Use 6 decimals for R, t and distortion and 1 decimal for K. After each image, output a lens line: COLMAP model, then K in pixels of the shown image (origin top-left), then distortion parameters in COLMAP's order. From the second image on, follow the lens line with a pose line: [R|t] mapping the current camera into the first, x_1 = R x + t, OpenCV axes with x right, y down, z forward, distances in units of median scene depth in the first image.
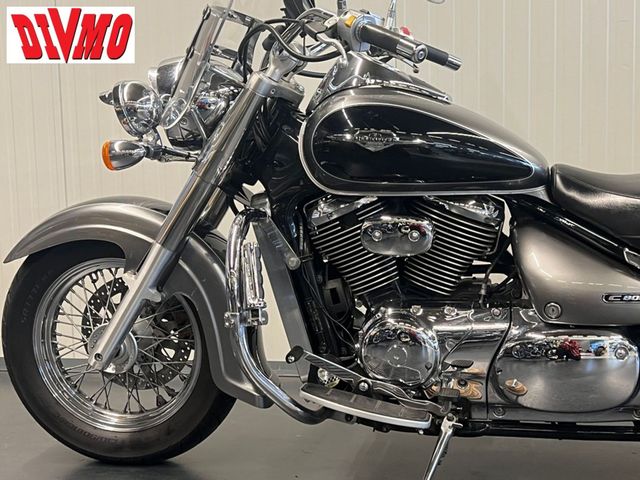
lens RADIAL K [[968.1, 0, 320.0], [0, 968.1, 240.0], [0, 0, 1]] dist [0.236873, -0.840570]
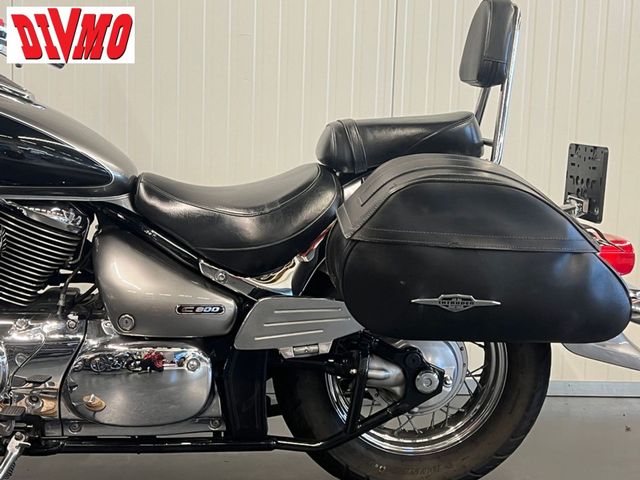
lens RADIAL K [[968.1, 0, 320.0], [0, 968.1, 240.0], [0, 0, 1]] dist [0.236873, -0.840570]
pose [[0.956593, 0.025312, 0.290325, 0.129499], [-0.024868, 0.999677, -0.005220, -0.009236], [-0.290364, -0.002226, 0.956914, 0.012052]]
